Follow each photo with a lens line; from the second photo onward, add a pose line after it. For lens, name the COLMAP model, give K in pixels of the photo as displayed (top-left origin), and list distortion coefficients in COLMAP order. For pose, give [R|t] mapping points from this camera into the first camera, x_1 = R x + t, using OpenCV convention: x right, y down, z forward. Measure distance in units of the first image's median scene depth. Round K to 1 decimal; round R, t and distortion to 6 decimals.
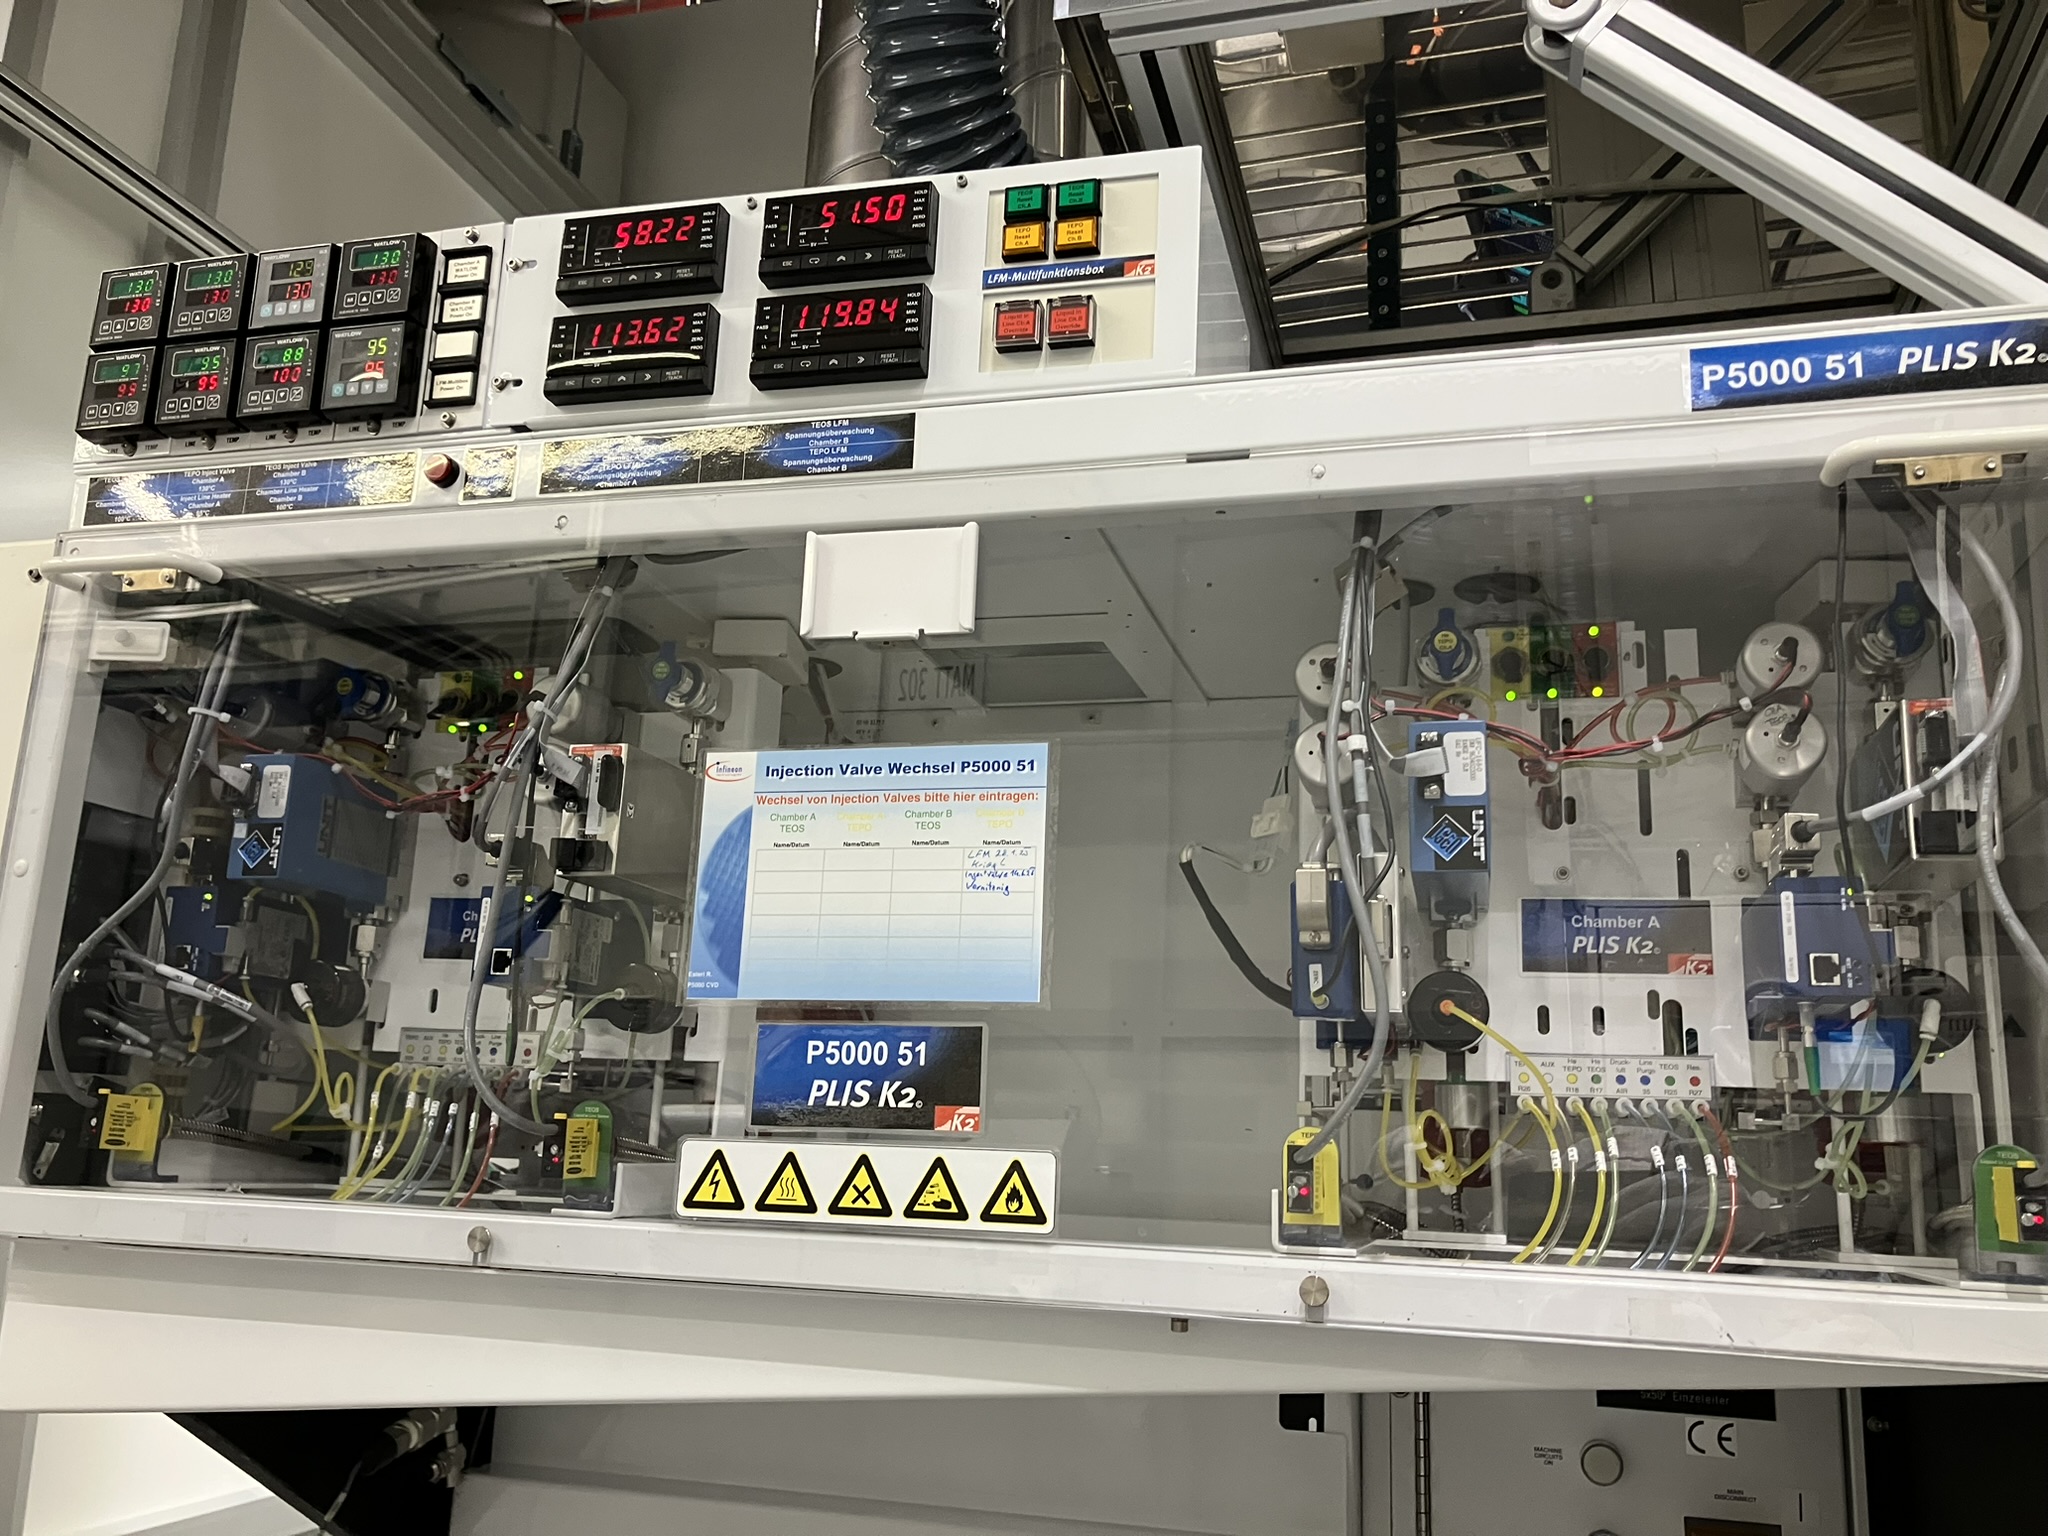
lens RADIAL K [[1658.3, 0, 1017.3], [0, 1658.3, 778.0], [0, 0, 1]] dist [0.067547, -0.069085]
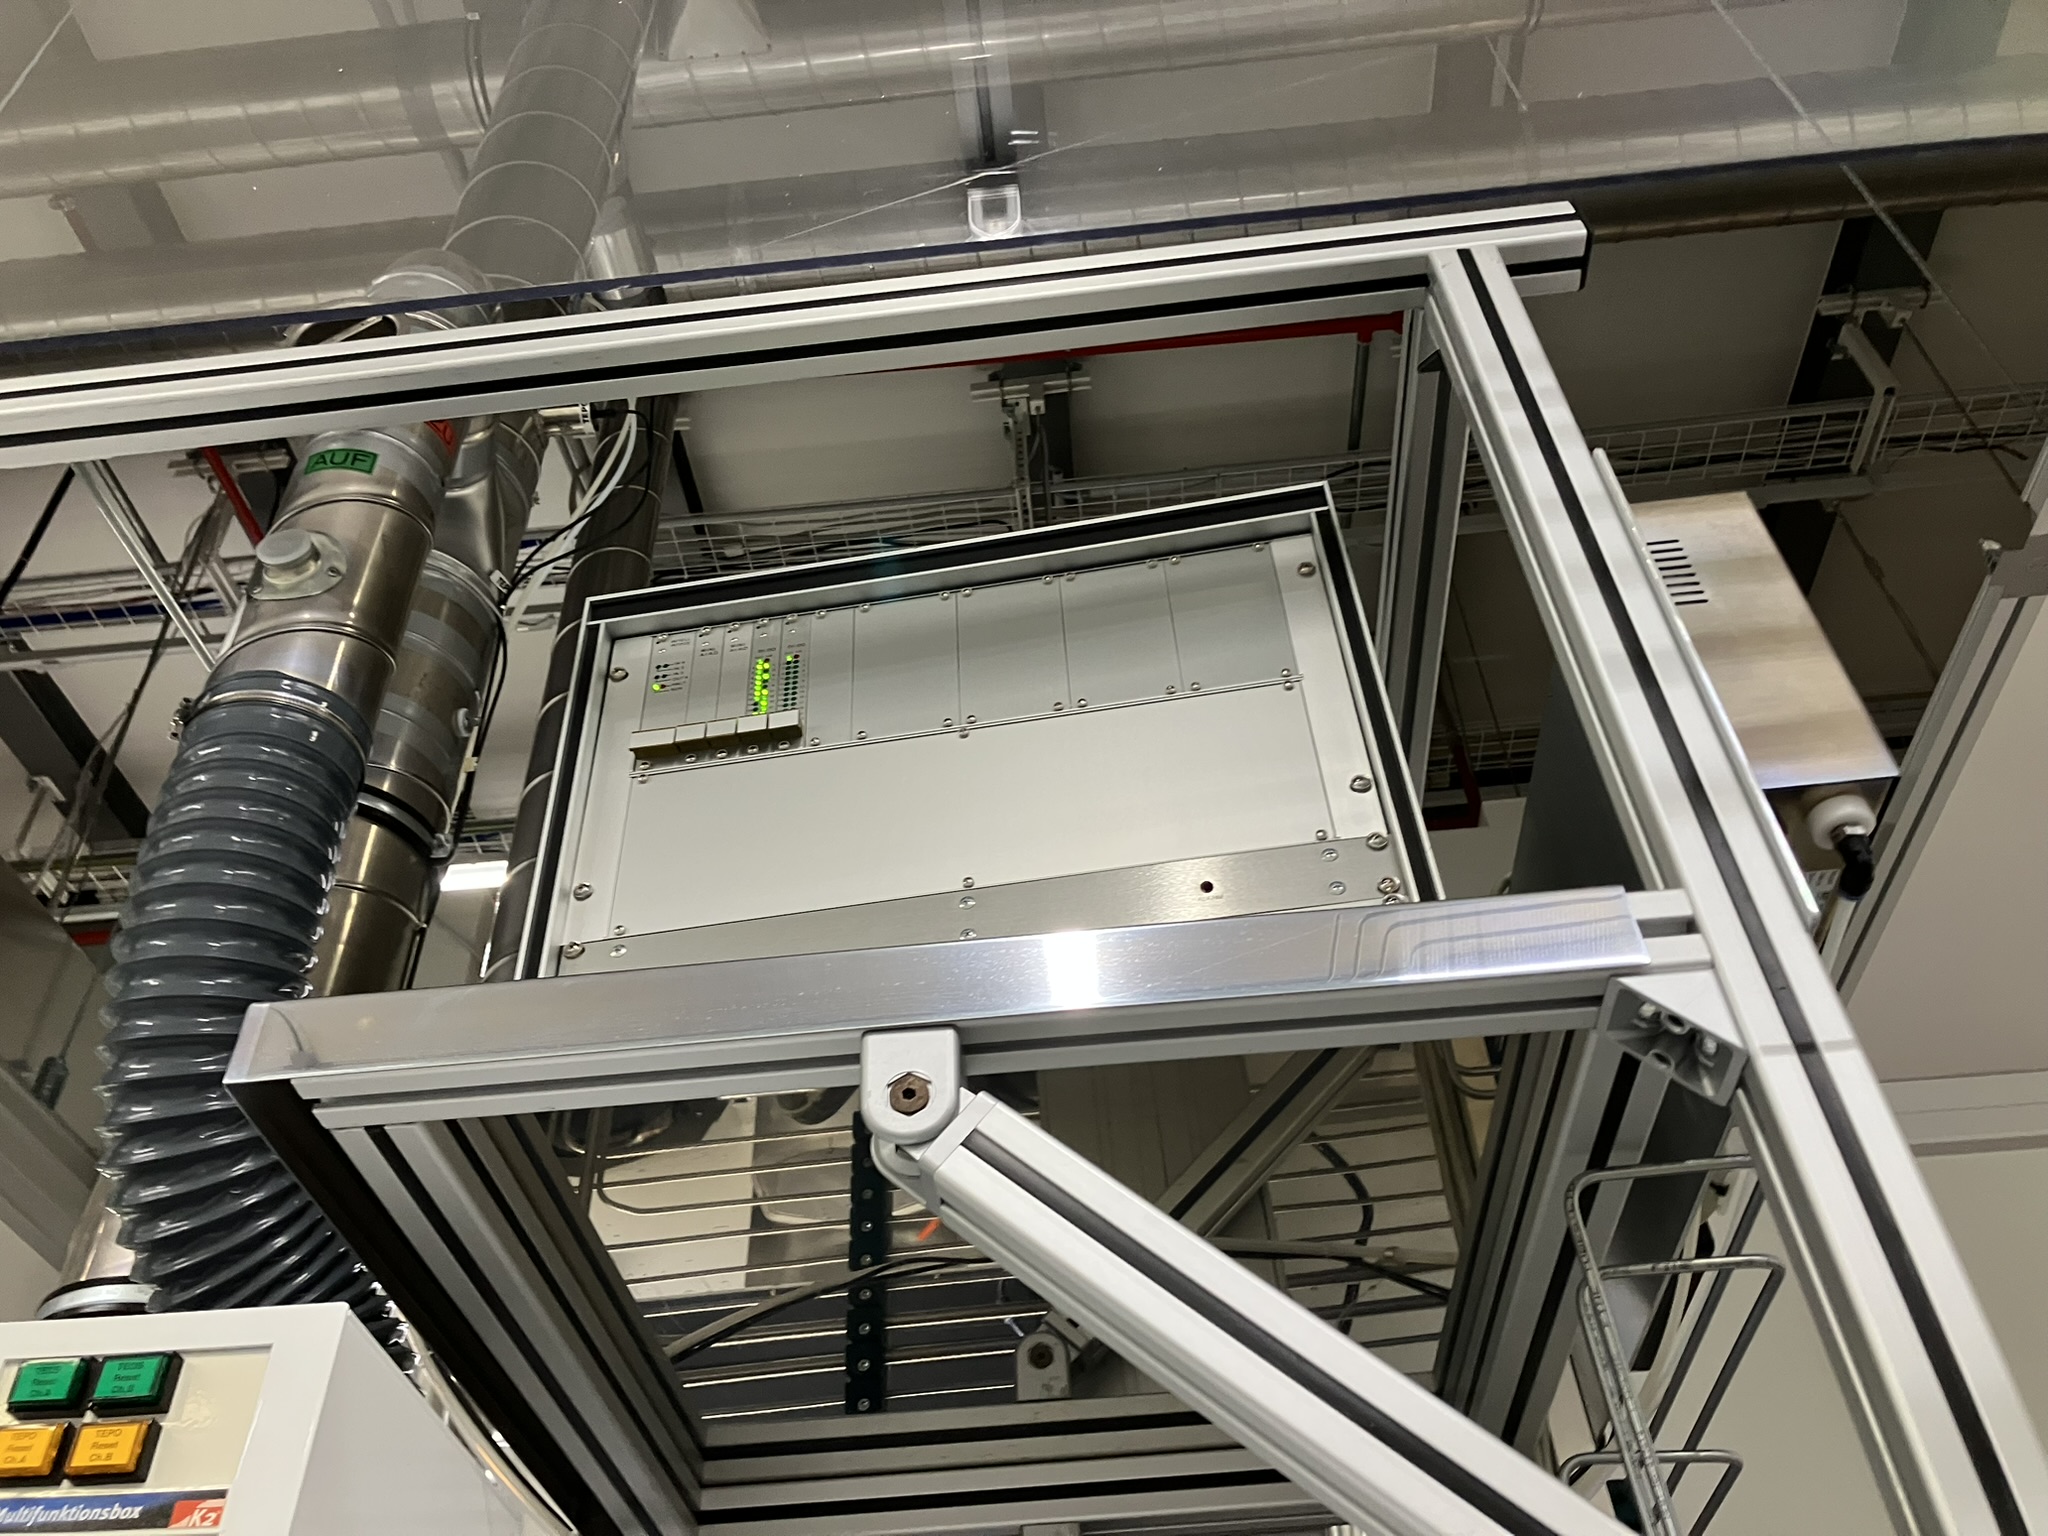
lens RADIAL K [[1658.3, 0, 1017.3], [0, 1658.3, 778.0], [0, 0, 1]] dist [0.067547, -0.069085]
pose [[0.981935, 0.067695, 0.176692, 0.229112], [0.029407, 0.867866, -0.495927, -0.219863], [-0.186917, 0.492165, 0.850198, 0.296018]]
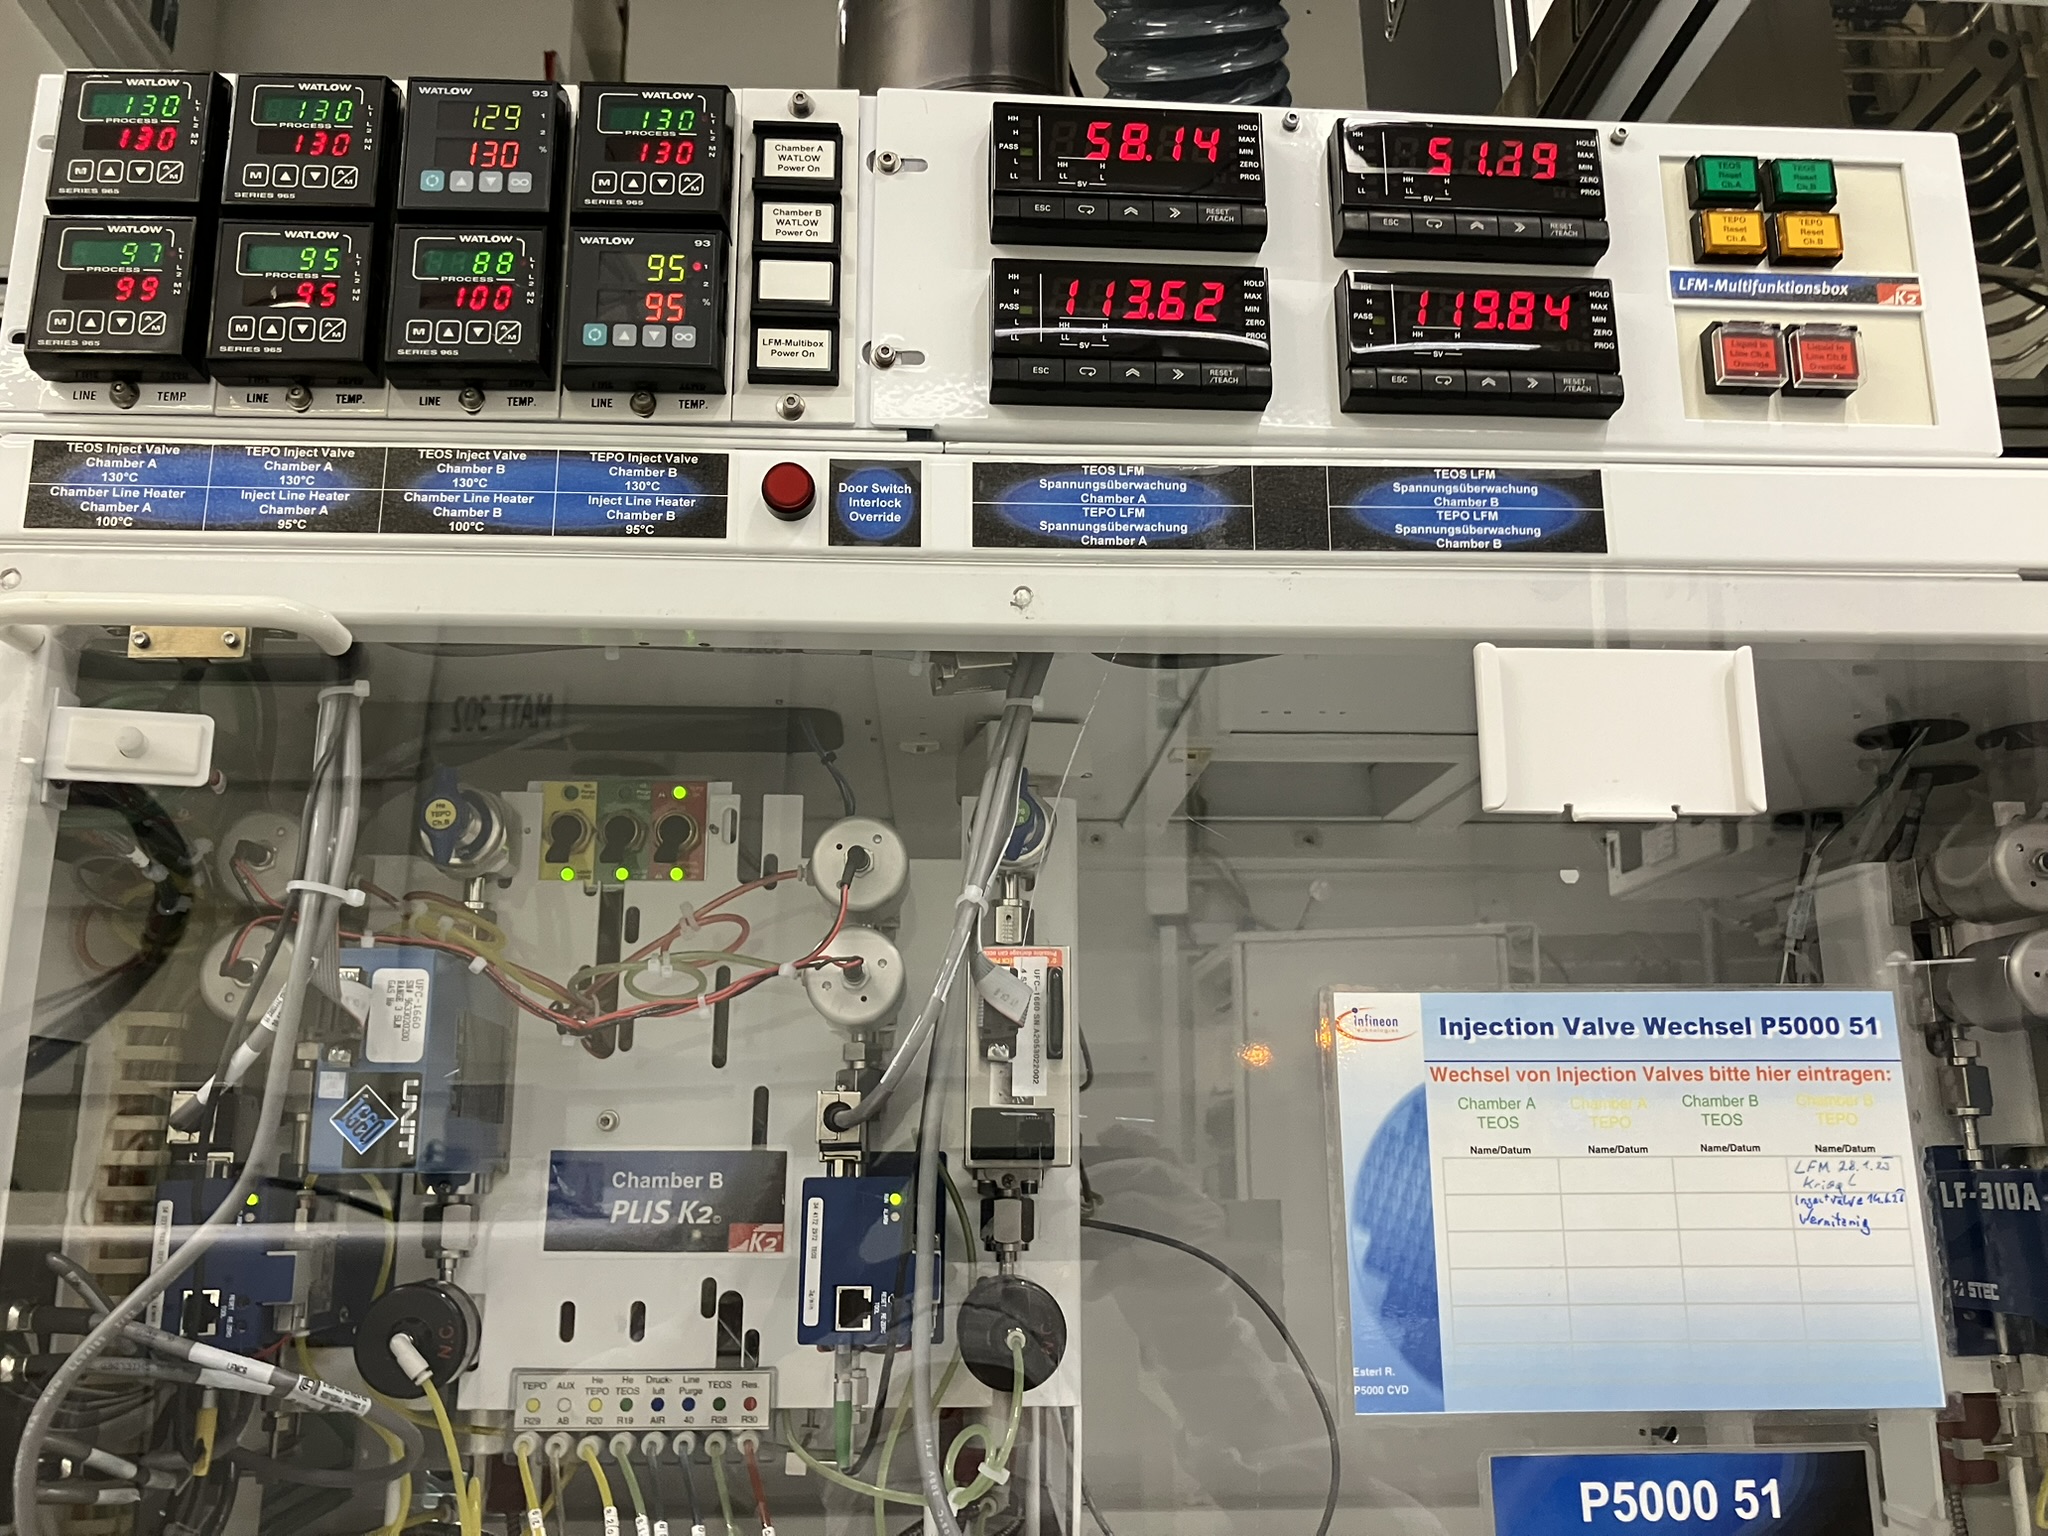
lens RADIAL K [[1632.4, 0, 1046.3], [0, 1632.4, 767.8], [0, 0, 1]] dist [0.052376, -0.069014]
pose [[0.944759, 0.028670, 0.326508, -0.473458], [-0.026915, 0.999589, -0.009891, -0.086959], [-0.326658, 0.000556, 0.945143, 0.445953]]
